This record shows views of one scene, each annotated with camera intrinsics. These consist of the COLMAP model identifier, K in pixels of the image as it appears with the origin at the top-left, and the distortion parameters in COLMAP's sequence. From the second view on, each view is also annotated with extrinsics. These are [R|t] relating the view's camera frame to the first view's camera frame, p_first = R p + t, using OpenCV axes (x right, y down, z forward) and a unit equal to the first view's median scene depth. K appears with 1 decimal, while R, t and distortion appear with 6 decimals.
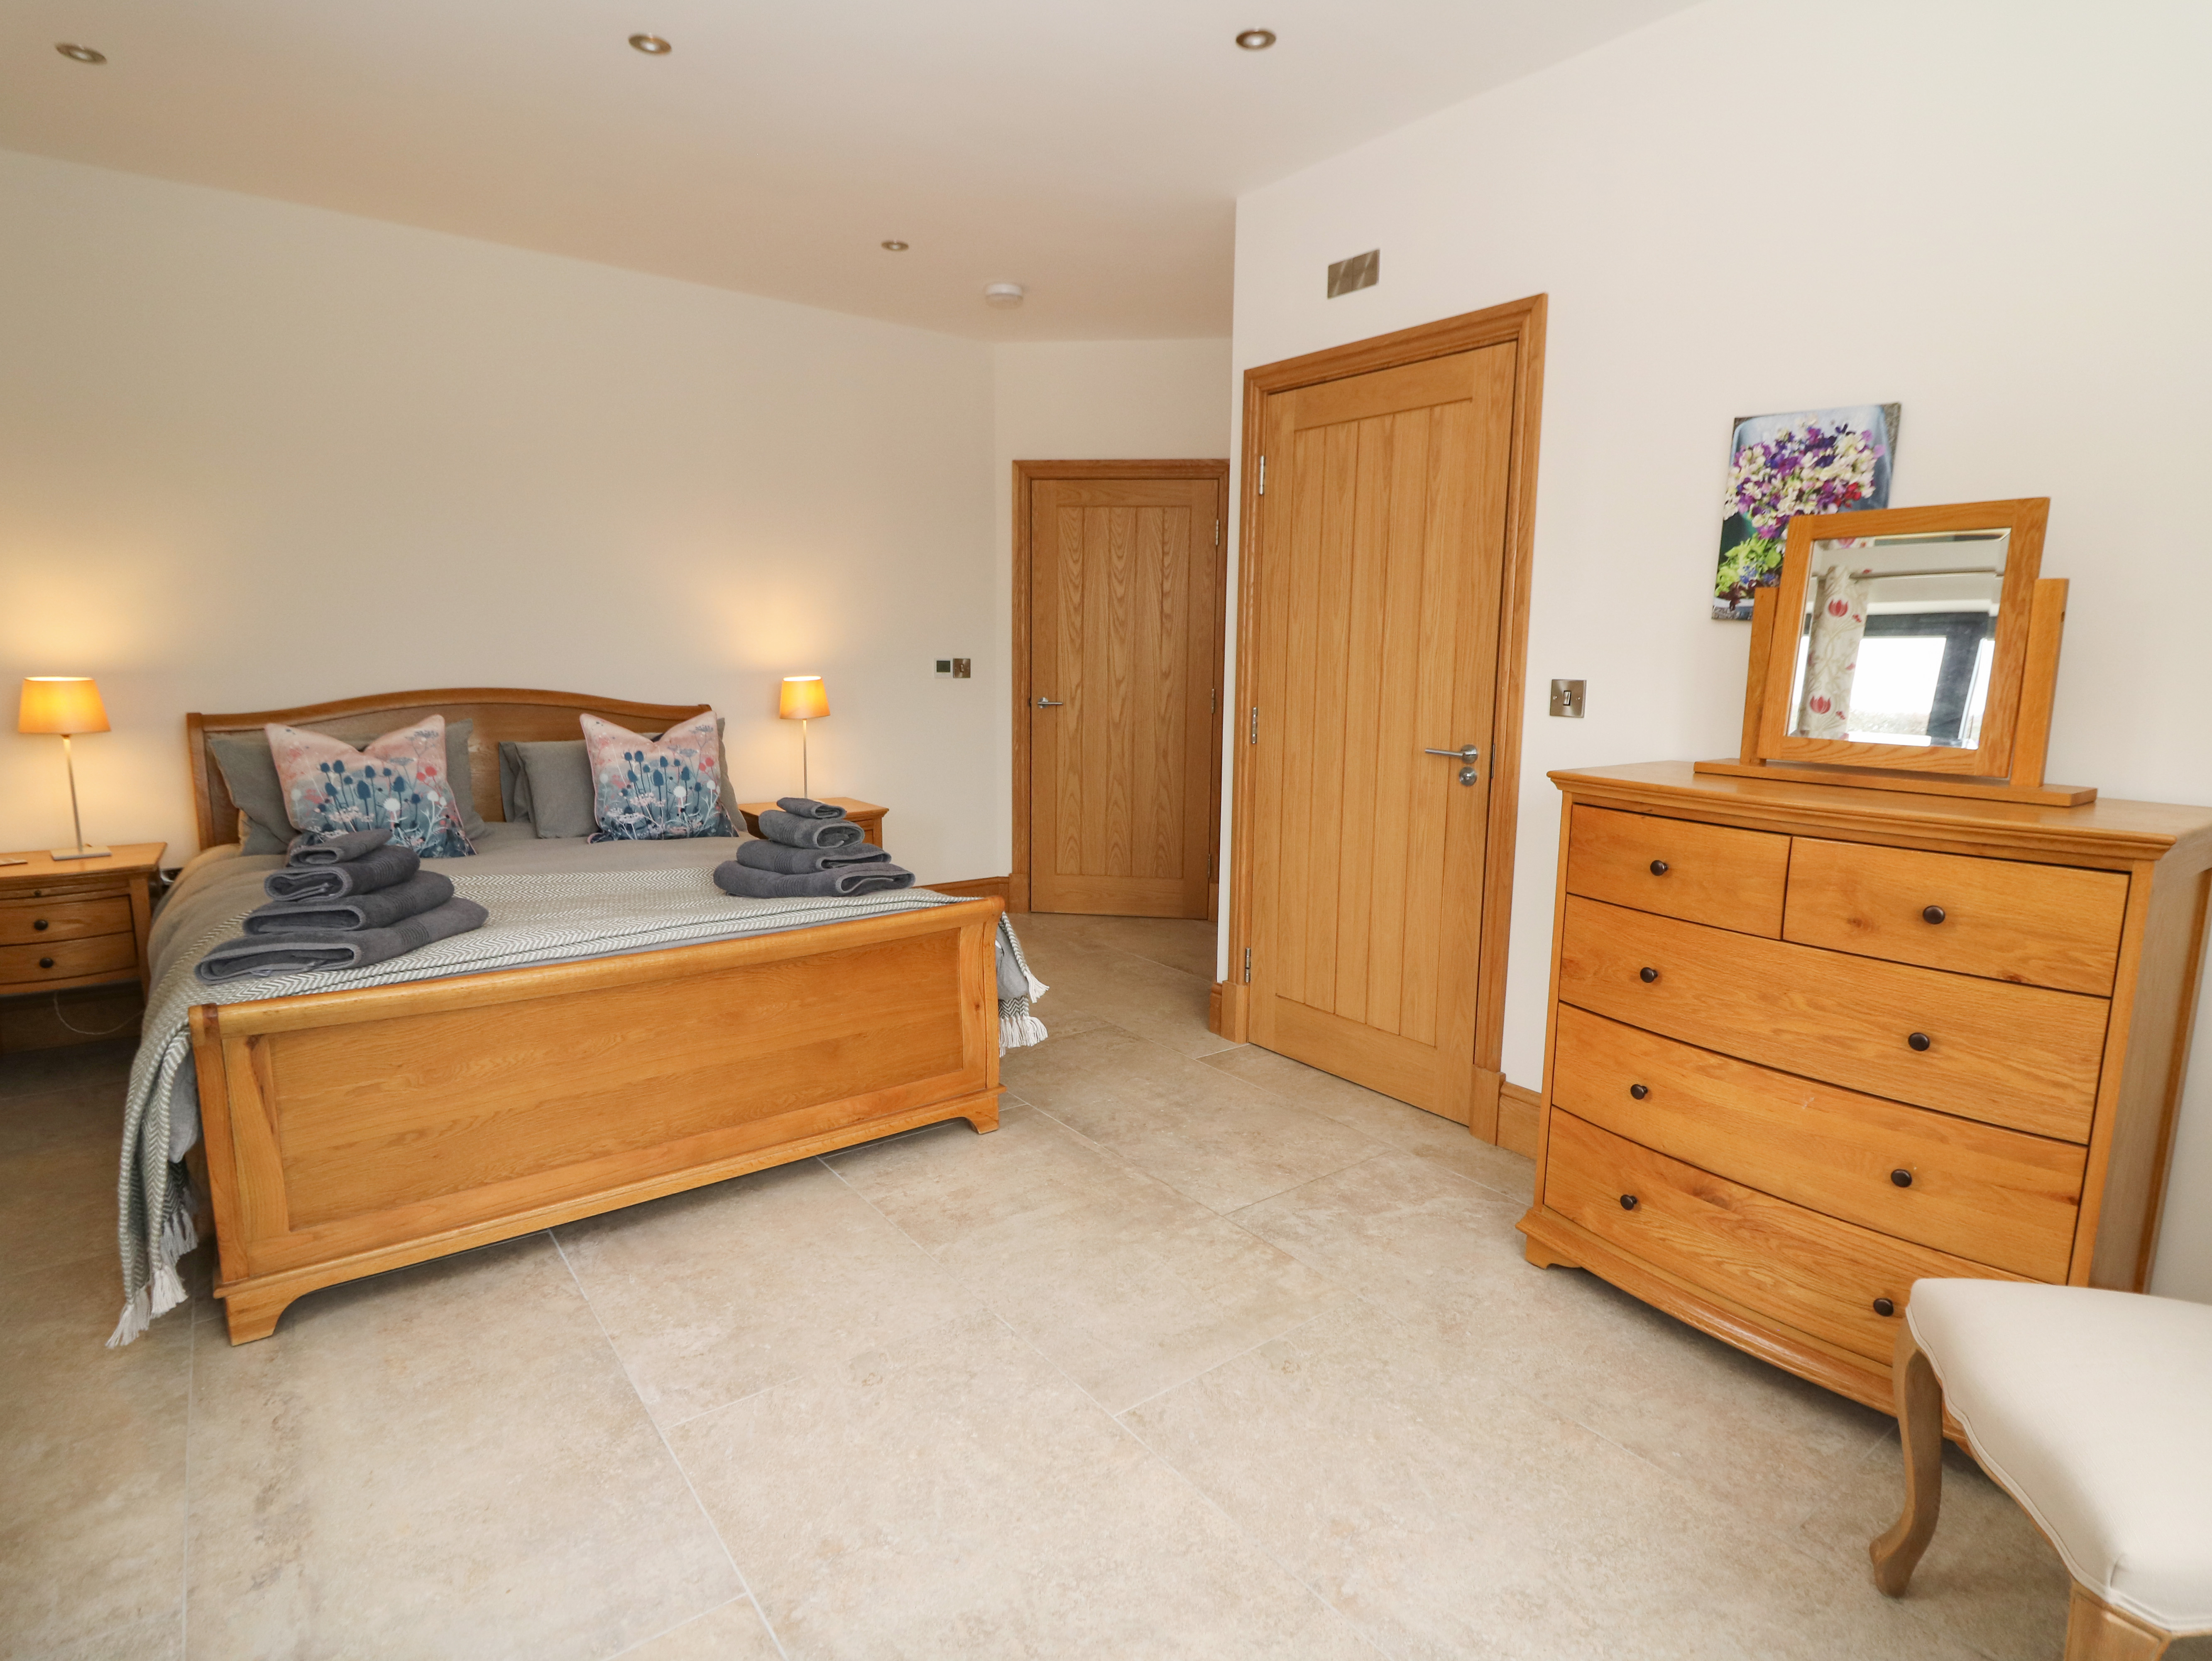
lens RADIAL K [[1164.2, 0, 1105.5], [0, 1164.2, 823.0], [0, 0, 1]] dist [0.004677, -0.014795]
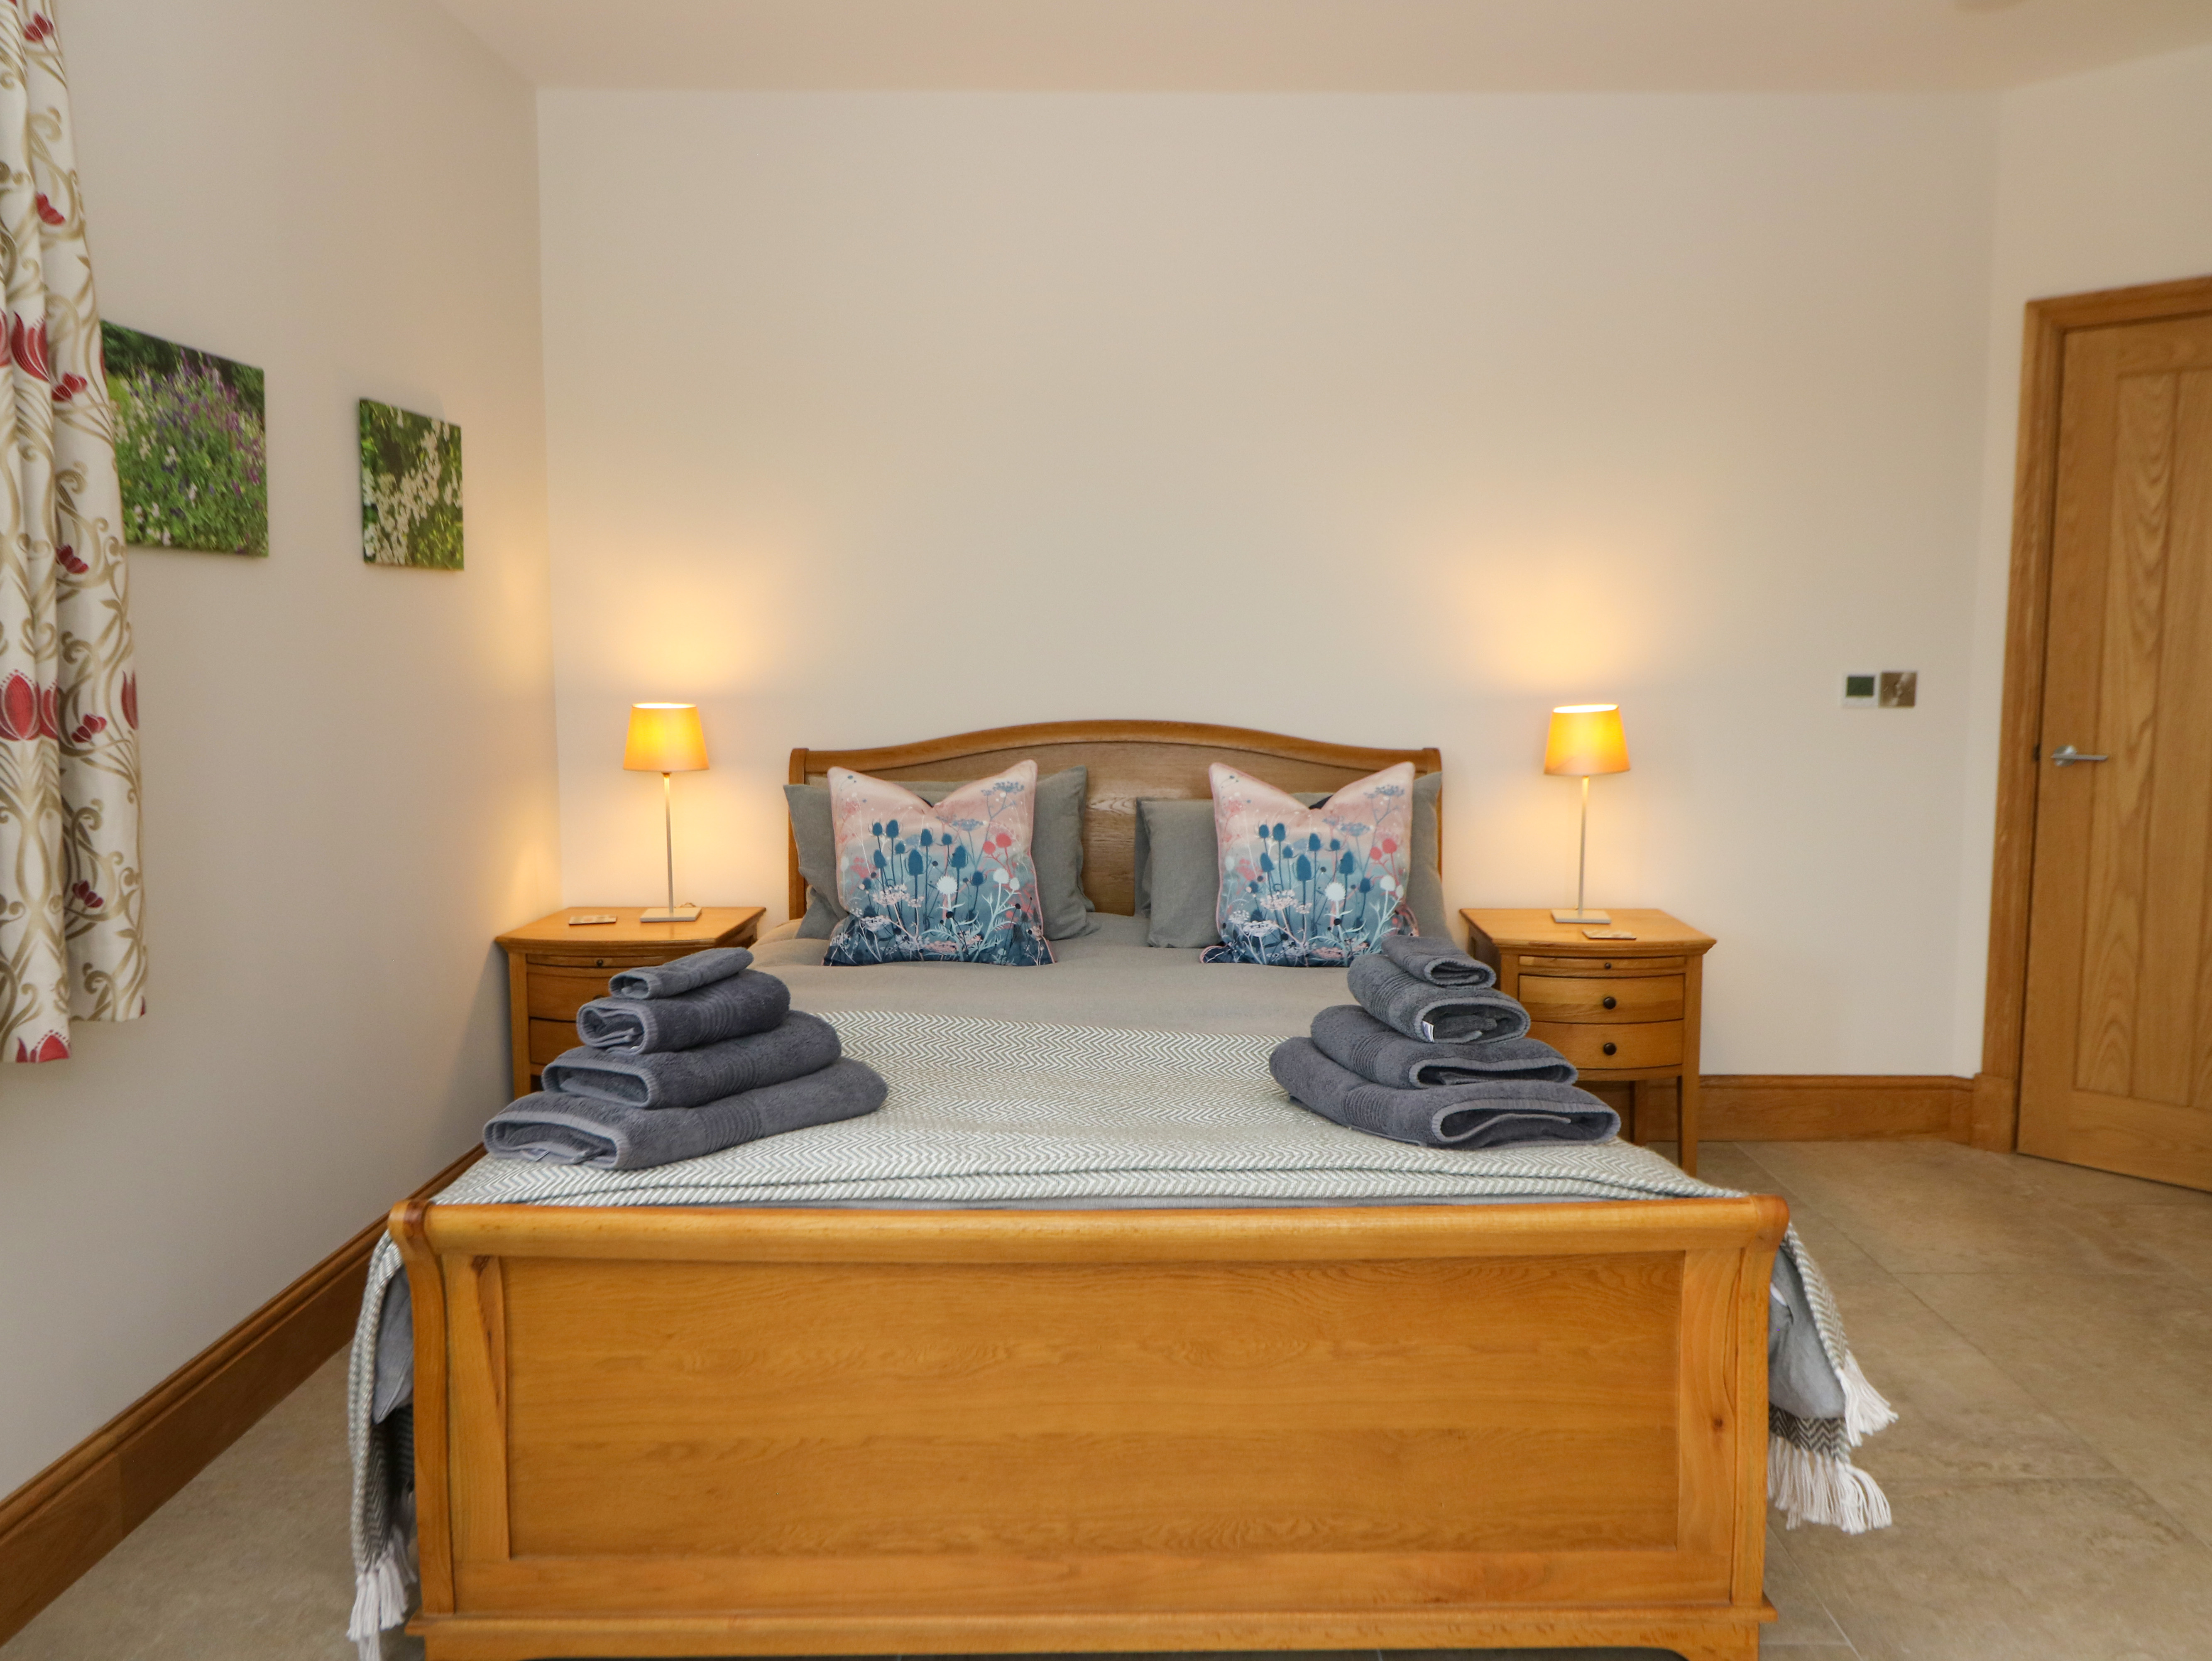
lens RADIAL K [[1622.8, 0, 1103.4], [0, 1622.8, 821.6], [0, 0, 1]] dist [0.008194, -0.008337]
pose [[0.801410, 0.047981, -0.596188, 0.055379], [-0.074943, 0.996977, -0.020503, -0.040868], [0.593402, 0.061112, 0.802583, 0.250466]]
